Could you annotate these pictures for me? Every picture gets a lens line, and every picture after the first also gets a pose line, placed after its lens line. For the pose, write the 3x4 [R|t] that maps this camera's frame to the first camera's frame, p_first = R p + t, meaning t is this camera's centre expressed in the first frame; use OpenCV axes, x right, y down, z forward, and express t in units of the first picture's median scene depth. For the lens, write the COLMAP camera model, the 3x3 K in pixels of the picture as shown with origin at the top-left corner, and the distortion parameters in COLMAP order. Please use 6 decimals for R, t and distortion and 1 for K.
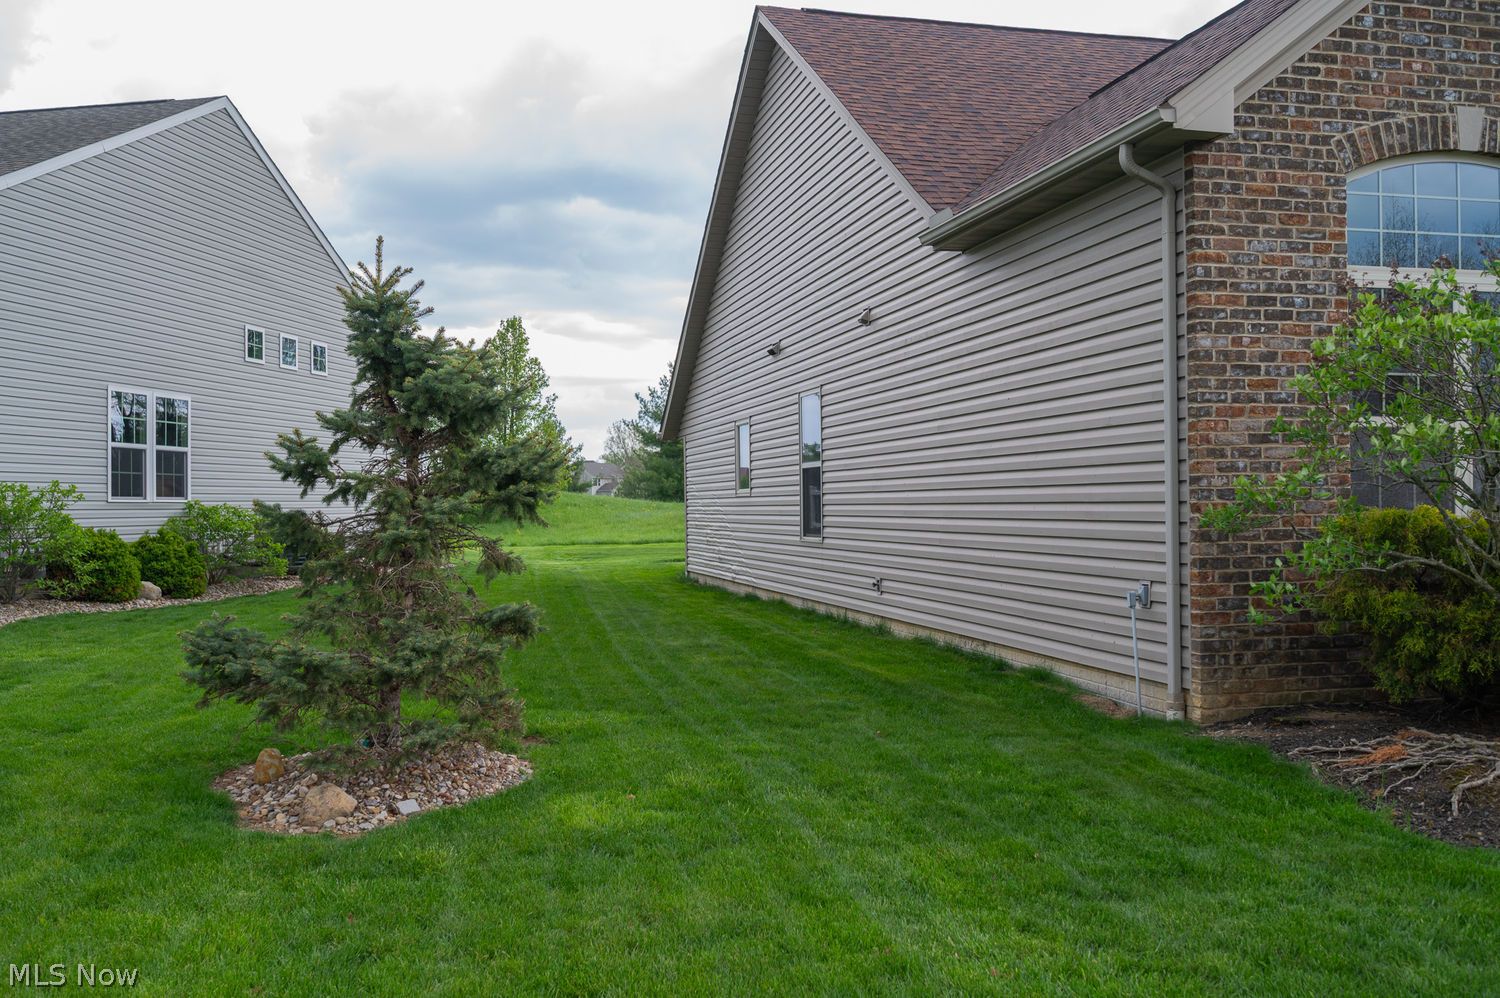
lens RADIAL K [[1301.6, 0, 753.5], [0, 1301.6, 497.4], [0, 0, 1]] dist [-0.004330, -0.002331]
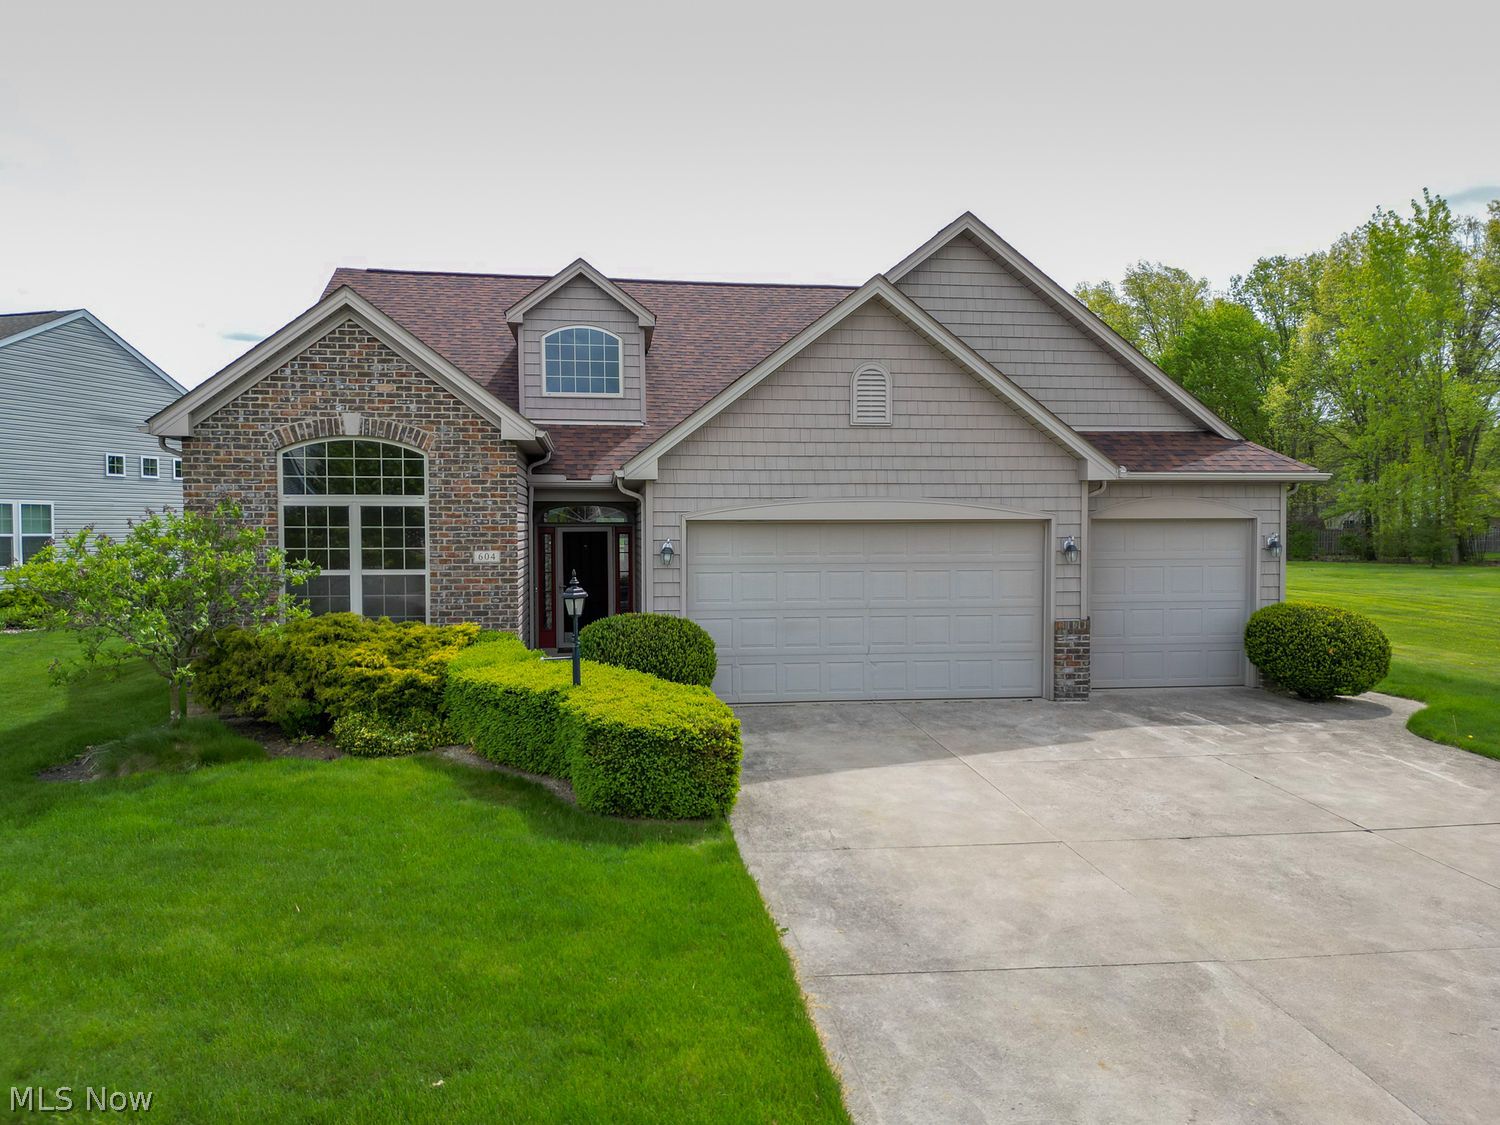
lens RADIAL K [[1059.2, 0, 745.2], [0, 1059.2, 564.1], [0, 0, 1]] dist [0.064209, -0.035366]
pose [[0.993565, 0.013131, -0.112500, 1.348940], [-0.008801, 0.999204, 0.038901, -0.143130], [0.112921, -0.037660, 0.992890, -0.552090]]
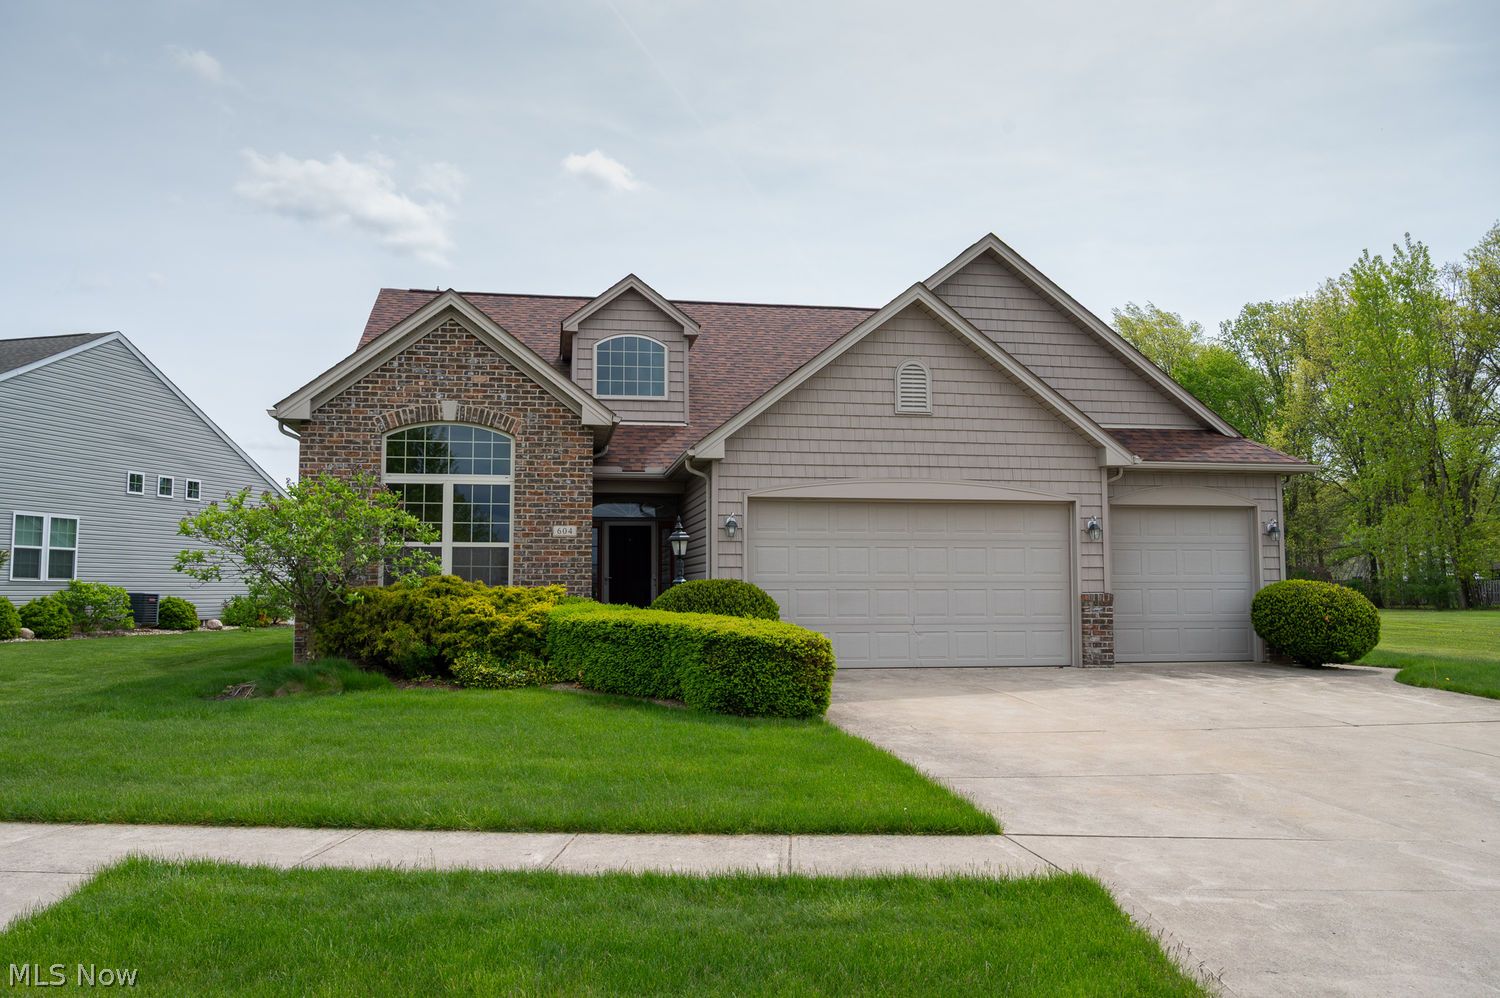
lens RADIAL K [[1174.0, 0, 734.1], [0, 1174.0, 498.9], [0, 0, 1]] dist [-0.016472, 0.055206]
pose [[0.995831, 0.003327, -0.091162, 1.229827], [-0.010320, 0.997028, -0.076345, 0.010105], [0.090637, 0.076967, 0.992905, -0.918864]]
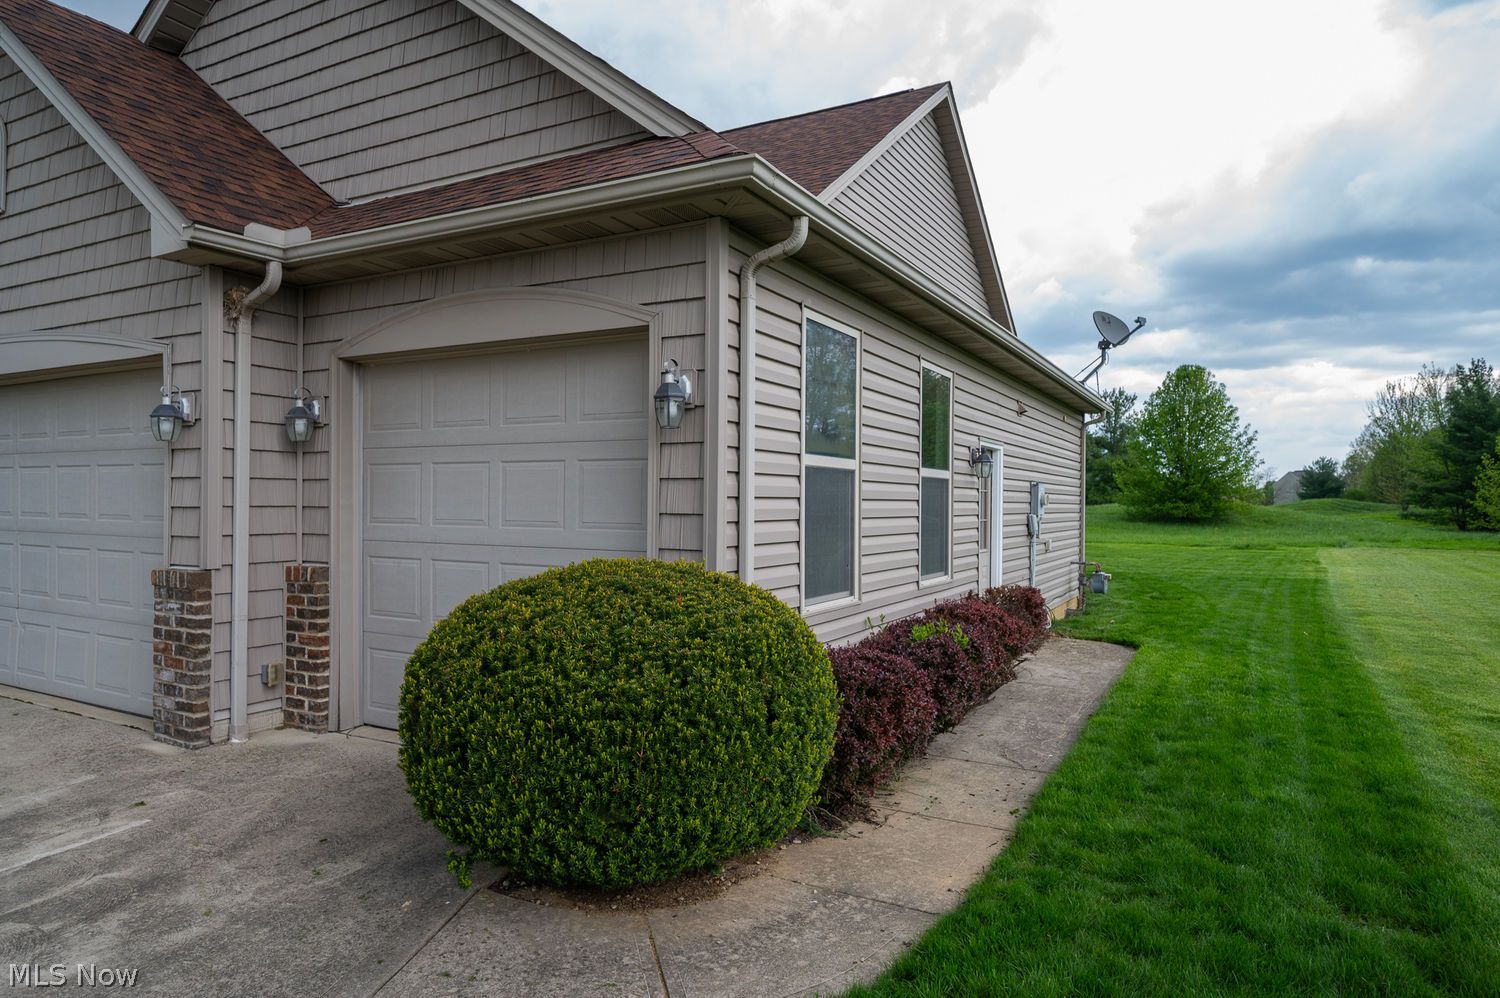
lens RADIAL K [[907.2, 0, 753.2], [0, 907.2, 497.3], [0, 0, 1]] dist [0.001012, 0.000095]
pose [[0.732657, 0.014077, -0.680452, 2.471457], [-0.013481, 0.999890, 0.006171, -0.052701], [0.680464, 0.004652, 0.732766, 1.025111]]
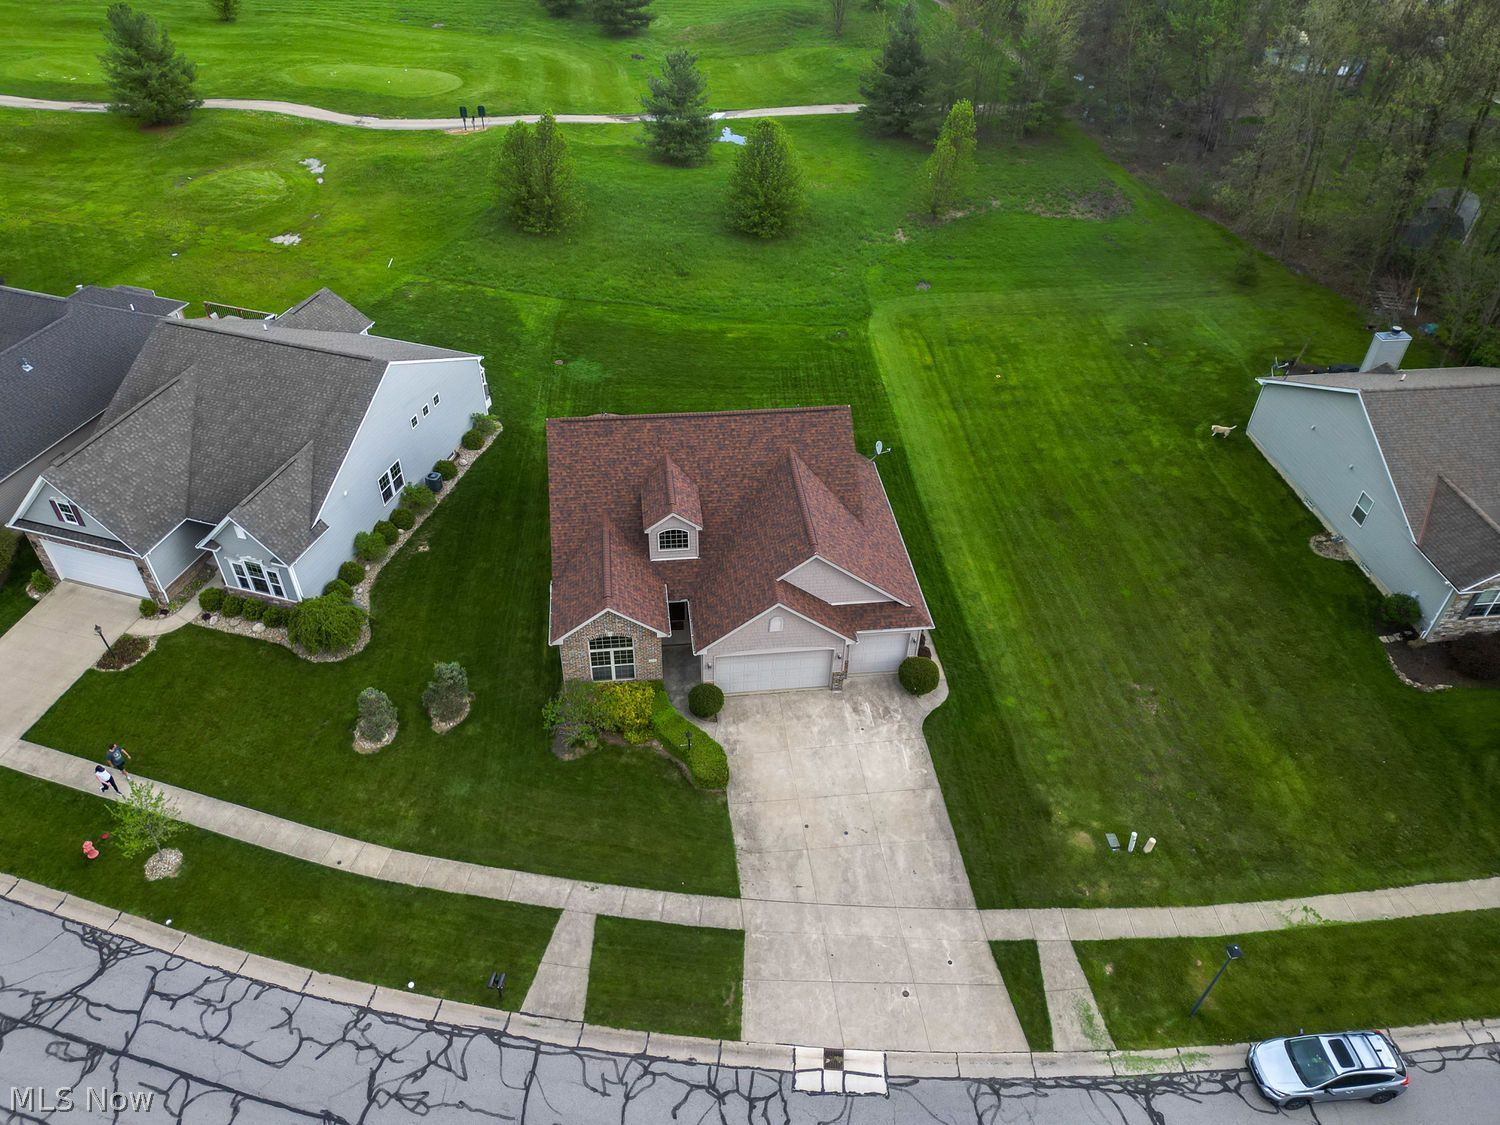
lens RADIAL K [[1059.2, 0, 740.7], [0, 1059.2, 564.6], [0, 0, 1]] dist [0.064209, -0.035366]
pose [[0.990015, 0.114008, -0.082903, 1.573656], [-0.030268, 0.746328, 0.664890, -3.969647], [0.137675, -0.655741, 0.742326, -2.480656]]
